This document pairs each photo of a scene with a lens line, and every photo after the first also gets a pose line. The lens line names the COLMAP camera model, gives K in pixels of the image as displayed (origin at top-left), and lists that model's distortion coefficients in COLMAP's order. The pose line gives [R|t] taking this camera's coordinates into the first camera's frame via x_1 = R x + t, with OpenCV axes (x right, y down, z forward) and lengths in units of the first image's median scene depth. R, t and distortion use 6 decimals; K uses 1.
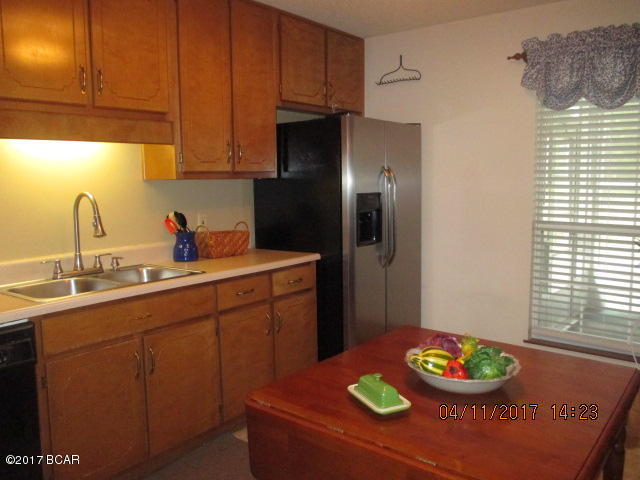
lens RADIAL K [[539.6, 0, 320.0], [0, 539.6, 240.0], [0, 0, 1]] dist [-0.003087, 0.003707]
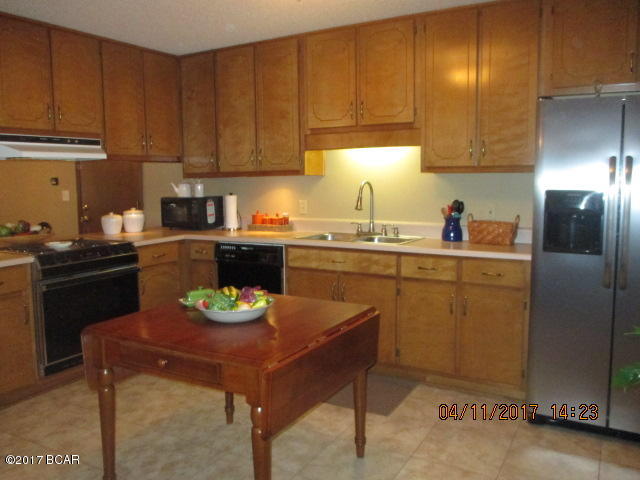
lens RADIAL K [[539.6, 0, 320.0], [0, 539.6, 240.0], [0, 0, 1]] dist [-0.003087, 0.003707]
pose [[0.138963, 0.122463, -0.982696, 1.004714], [-0.115077, 0.987599, 0.106801, -0.066402], [0.983589, 0.098245, 0.151332, 0.602846]]
